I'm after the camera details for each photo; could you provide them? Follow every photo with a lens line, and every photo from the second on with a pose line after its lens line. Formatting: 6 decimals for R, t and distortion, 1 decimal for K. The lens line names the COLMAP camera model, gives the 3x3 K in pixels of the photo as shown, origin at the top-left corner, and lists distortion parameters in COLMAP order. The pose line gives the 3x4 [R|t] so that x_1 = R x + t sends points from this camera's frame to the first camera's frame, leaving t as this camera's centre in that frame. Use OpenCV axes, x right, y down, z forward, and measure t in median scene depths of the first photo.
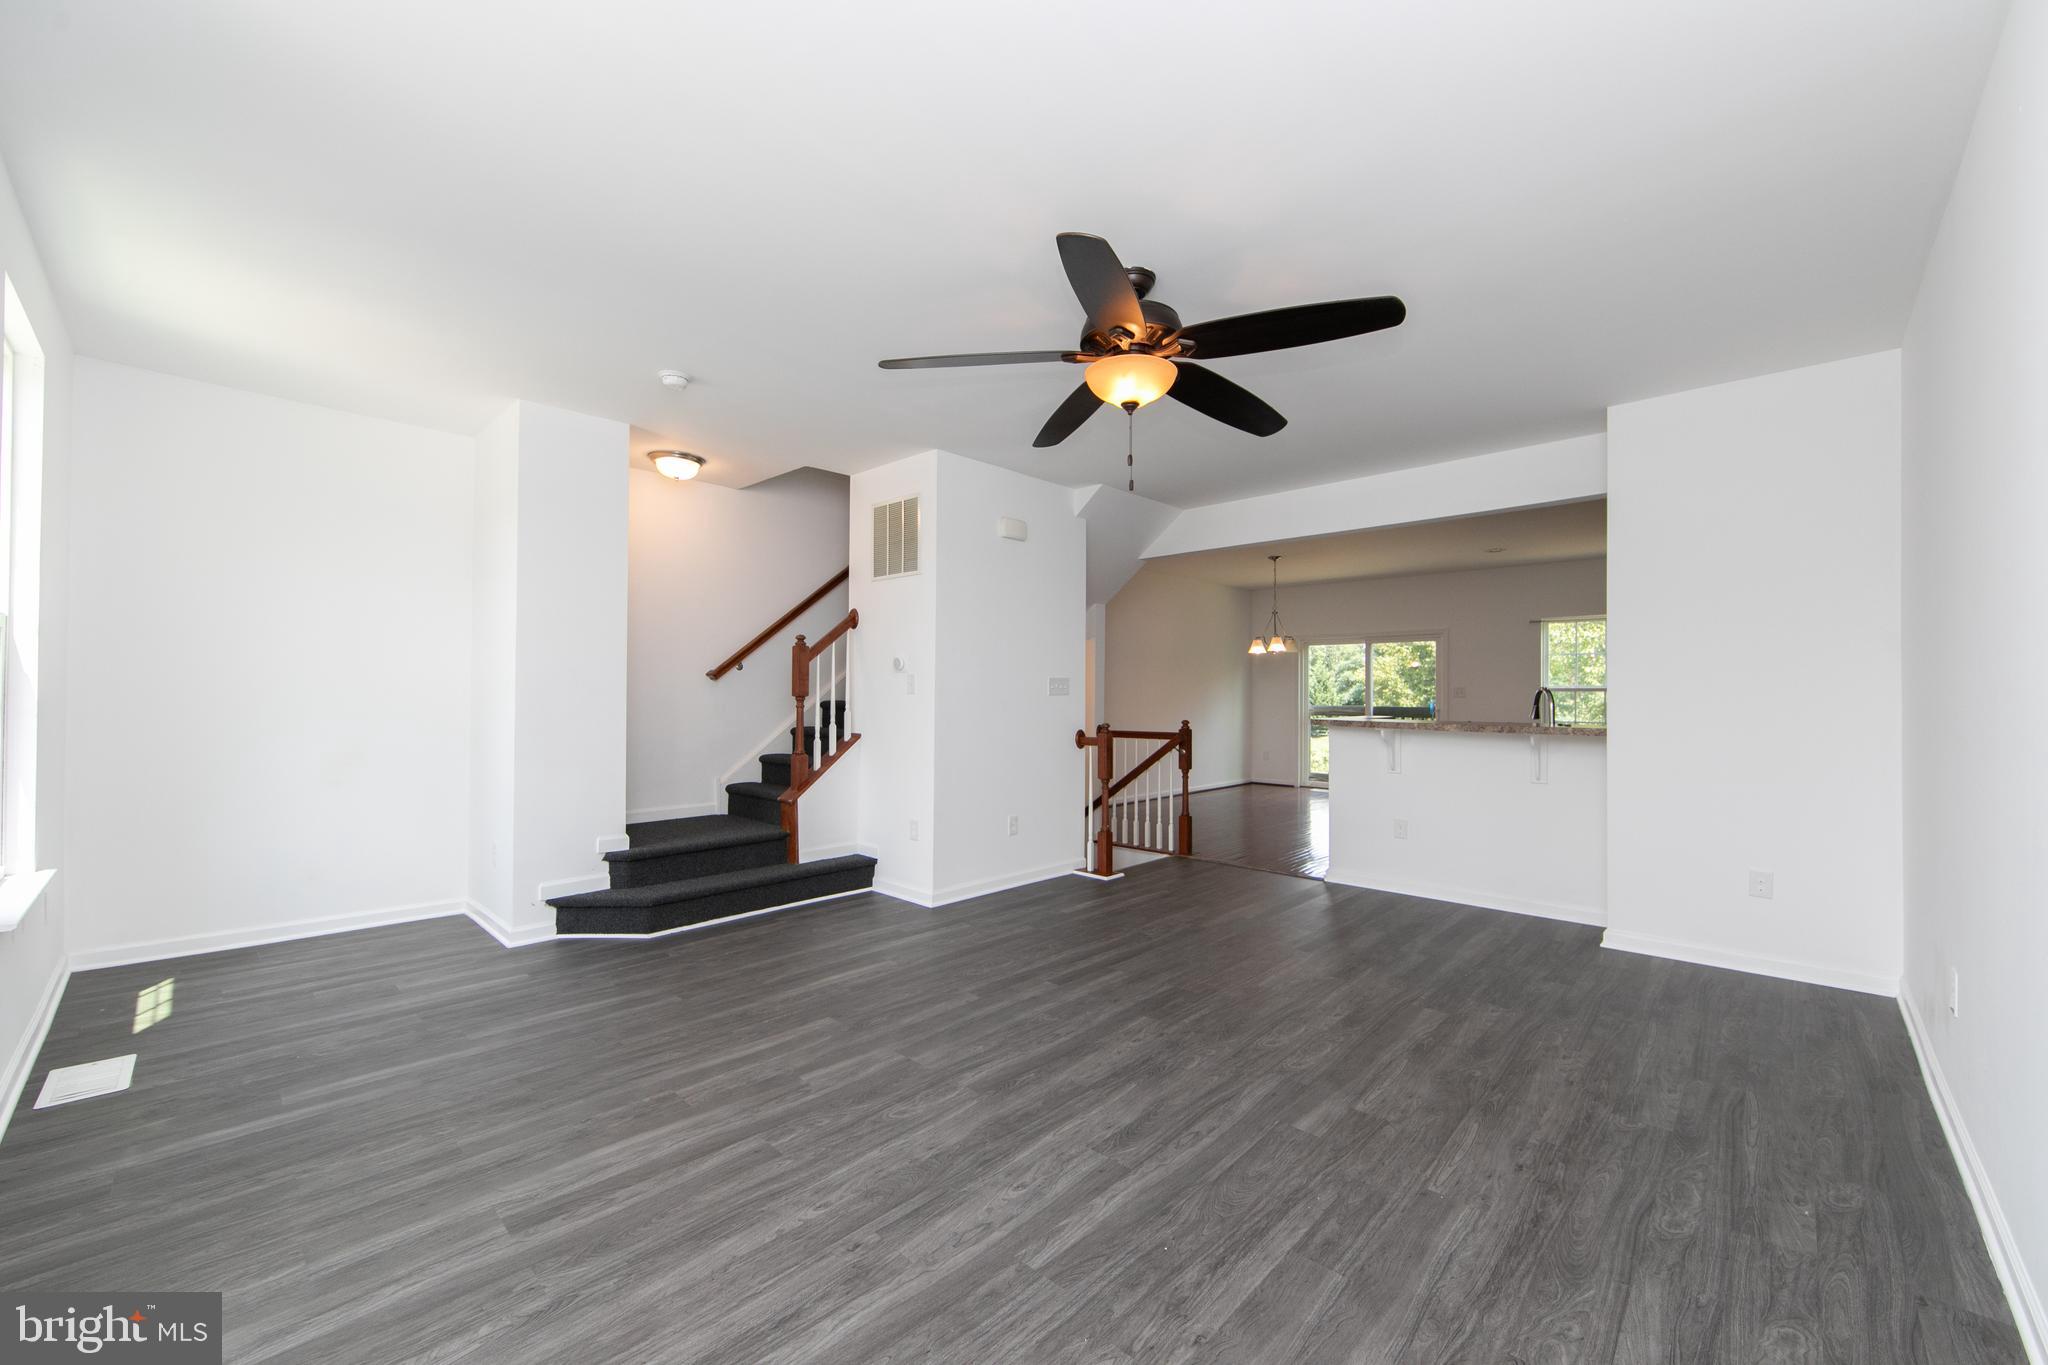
lens RADIAL K [[804.3, 0, 1024.5], [0, 804.3, 688.7], [0, 0, 1]] dist [-0.001189, 0.000173]
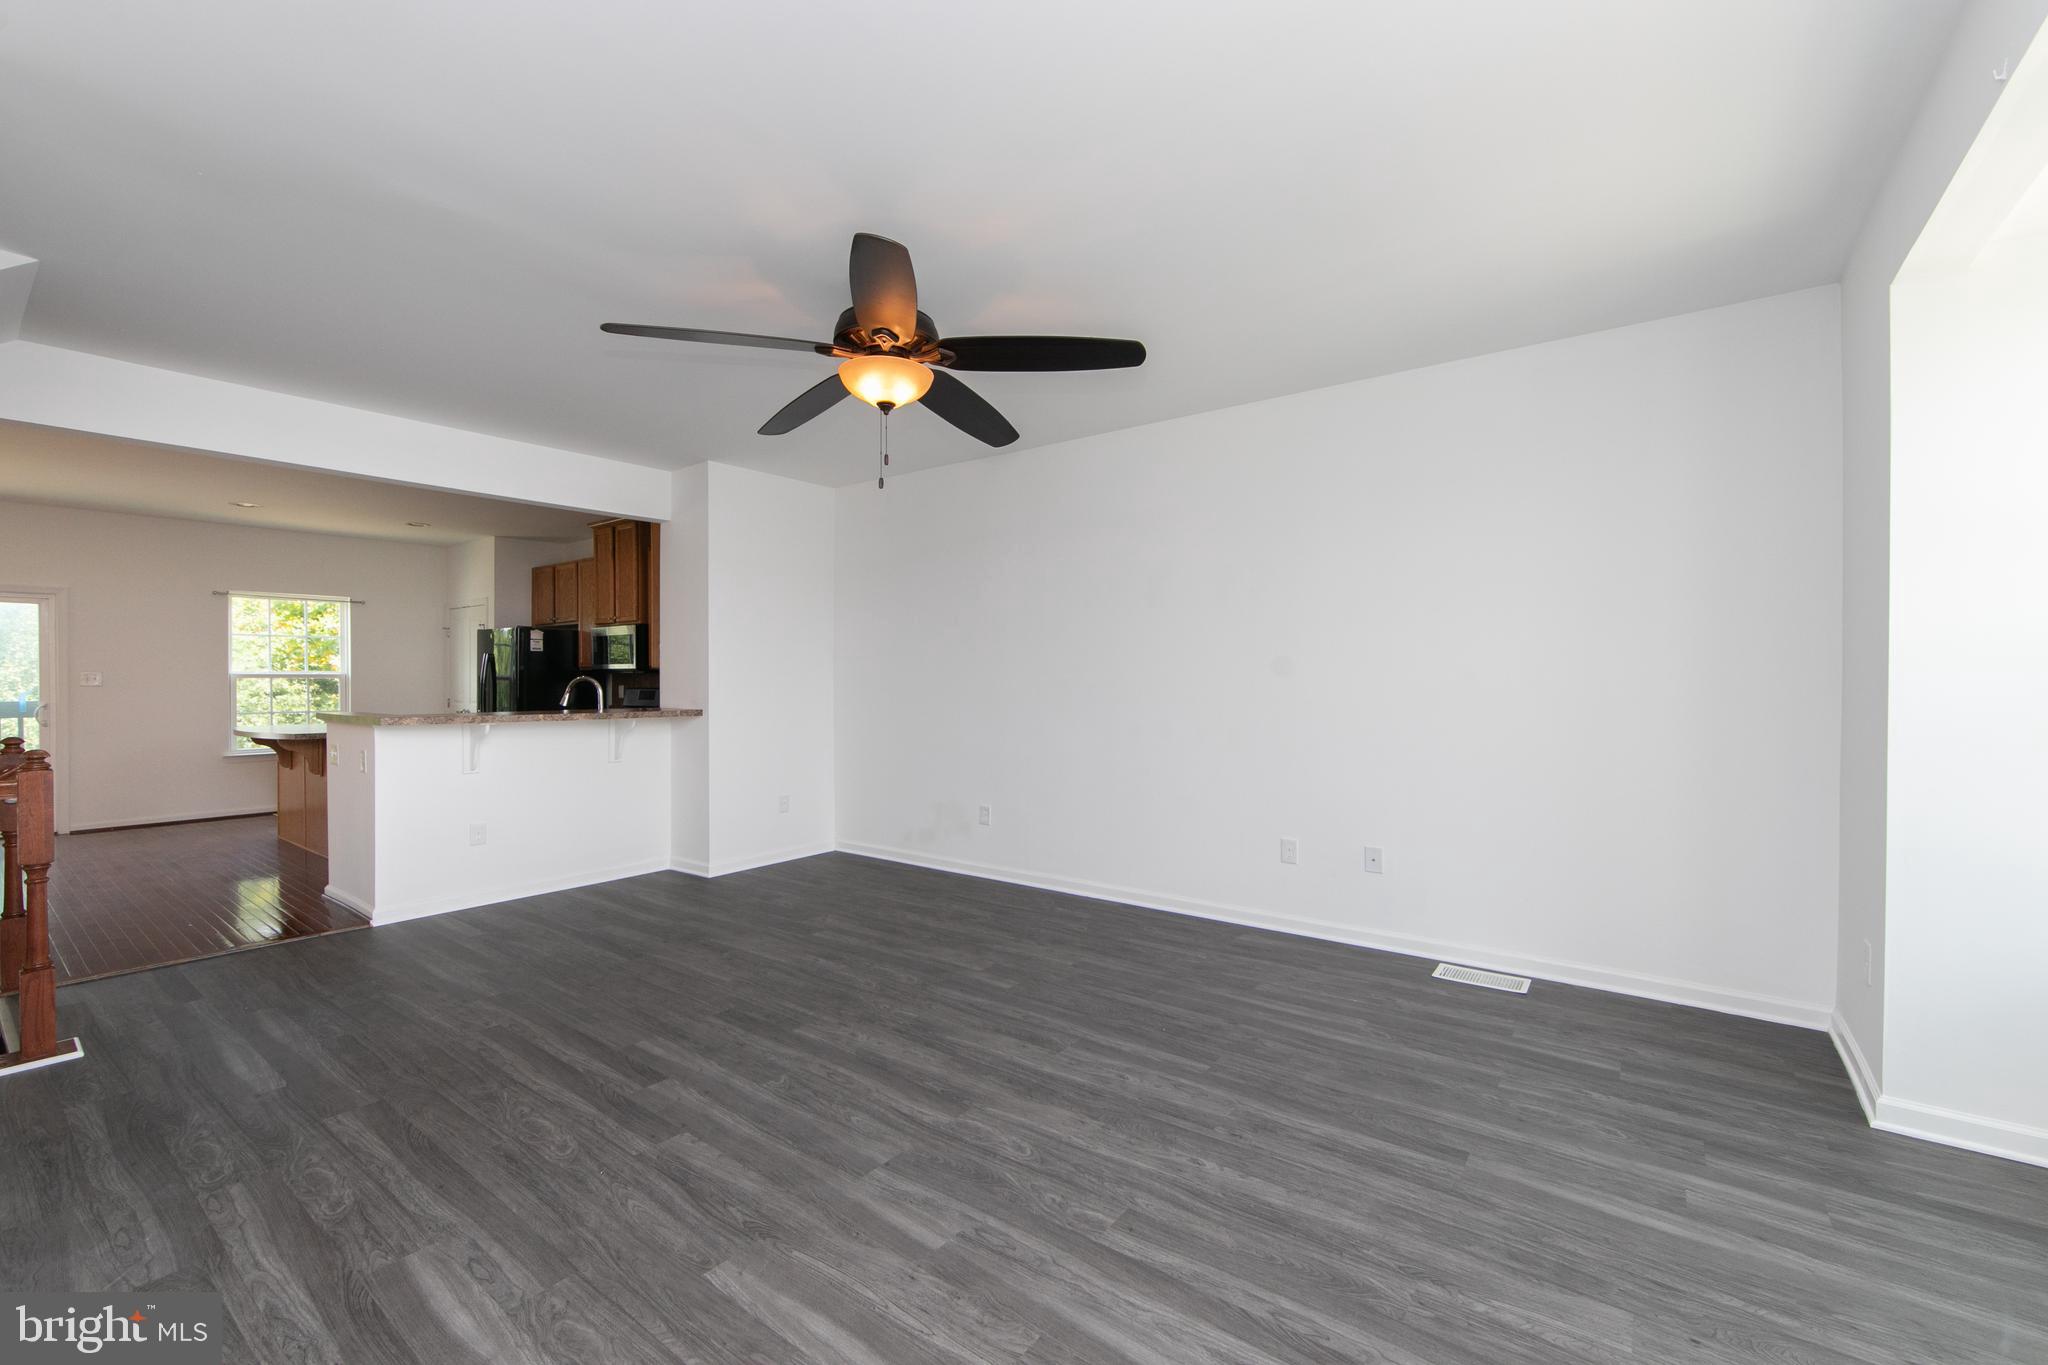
lens RADIAL K [[843.4, 0, 1034.0], [0, 843.4, 685.0], [0, 0, 1]] dist [-0.001301, -0.000005]
pose [[-0.121981, -0.011643, 0.992464, -1.015136], [-0.004379, 0.999928, 0.011192, 0.005775], [-0.992523, -0.002981, -0.122023, 1.042096]]
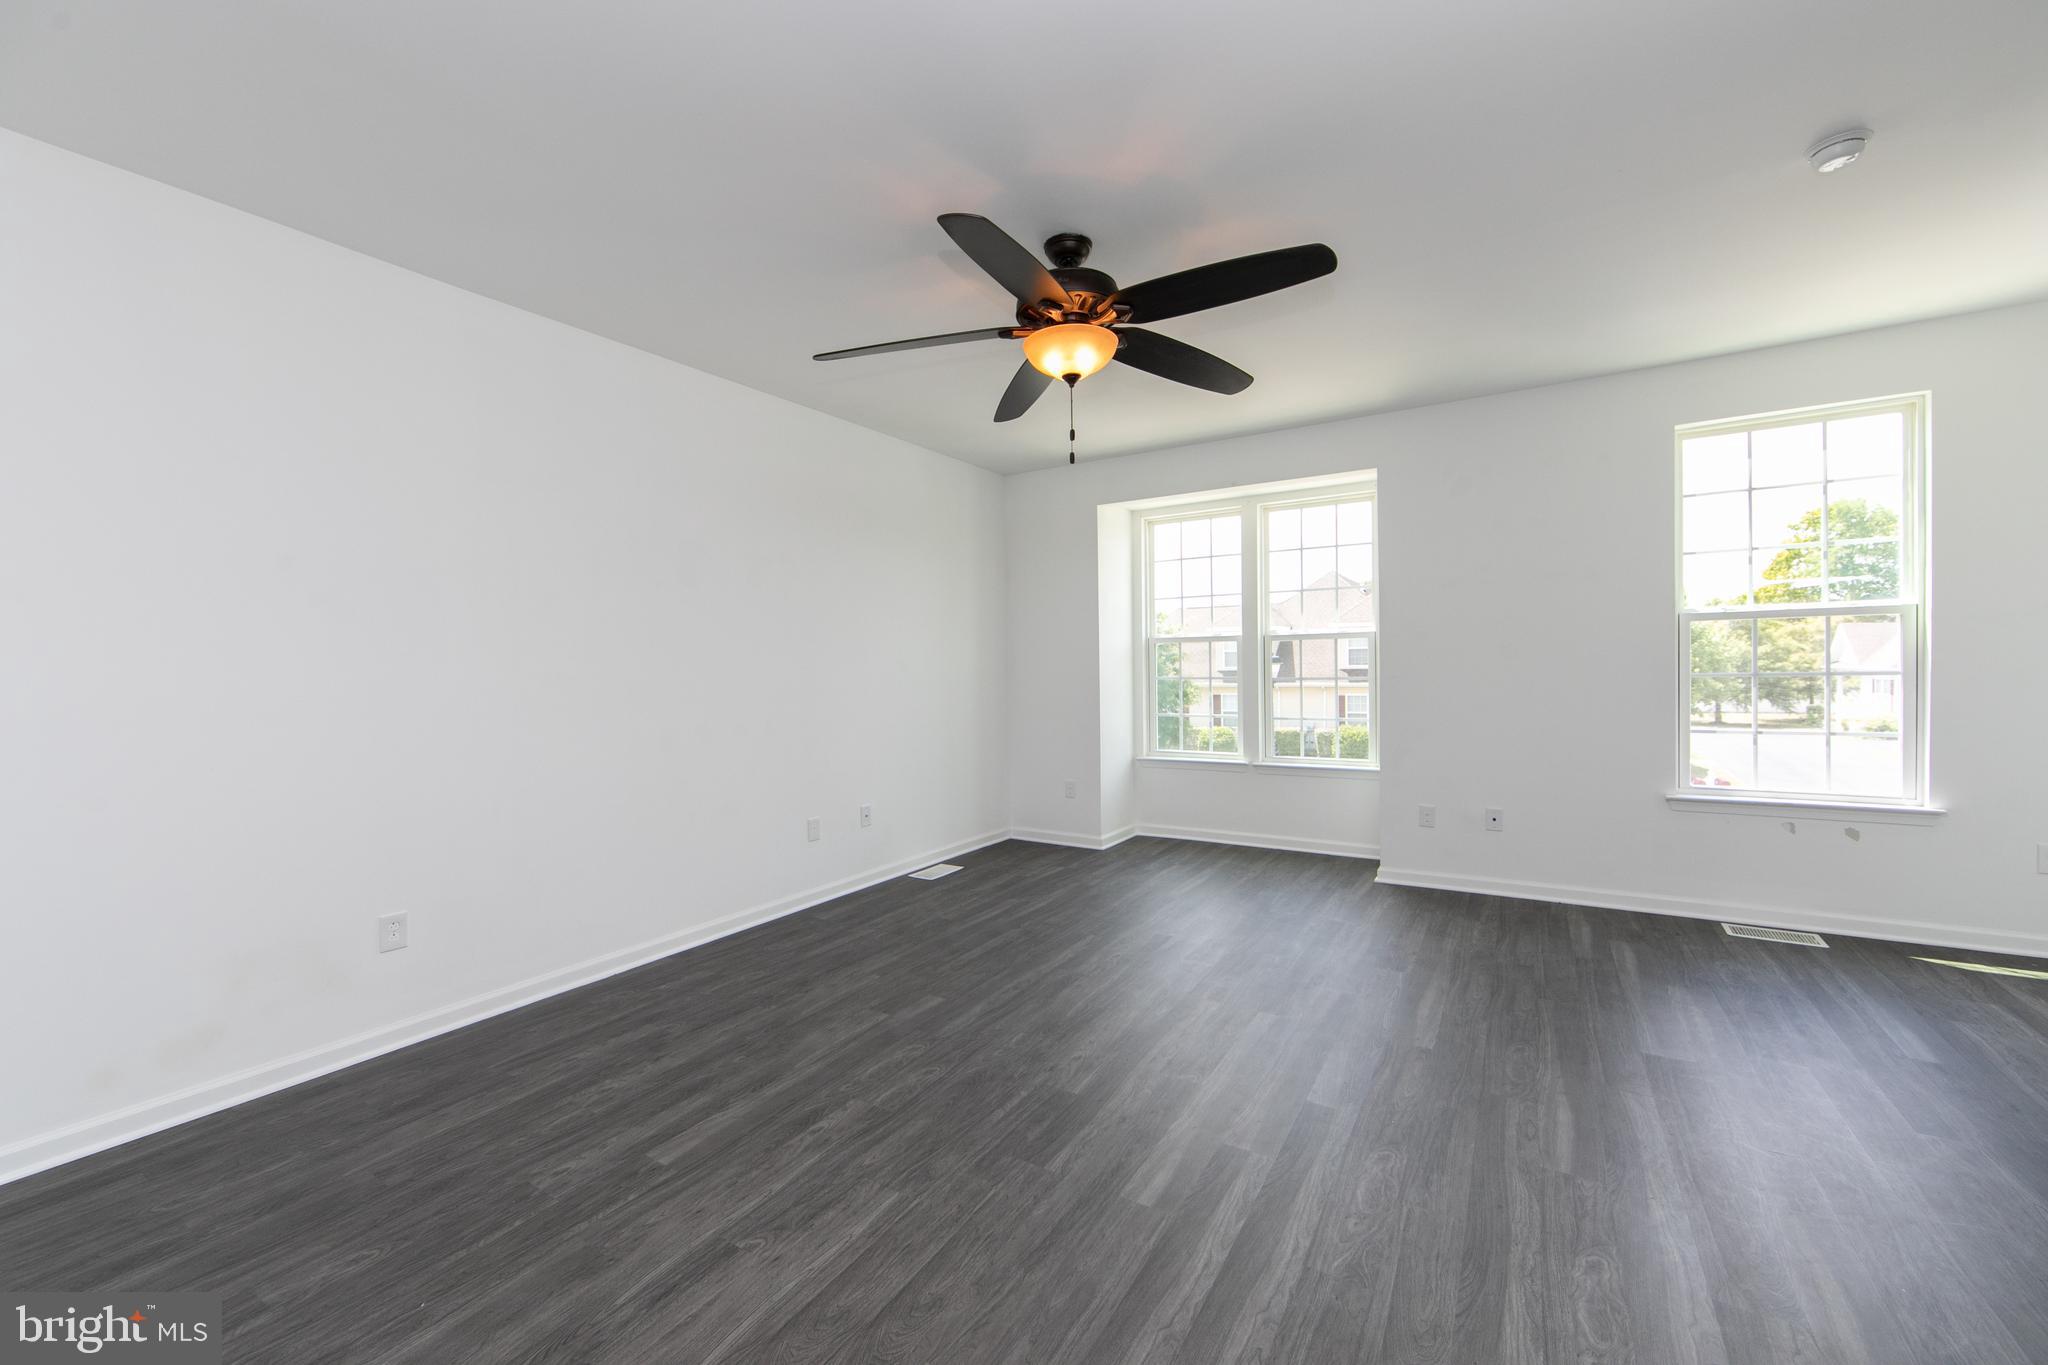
lens RADIAL K [[800.3, 0, 1028.2], [0, 800.3, 678.8], [0, 0, 1]] dist [-0.001044, -0.000340]
pose [[-0.979206, 0.012506, -0.202483, 0.424961], [0.011050, 0.999904, 0.008320, 0.001313], [0.202568, 0.005909, -0.979250, 2.141100]]
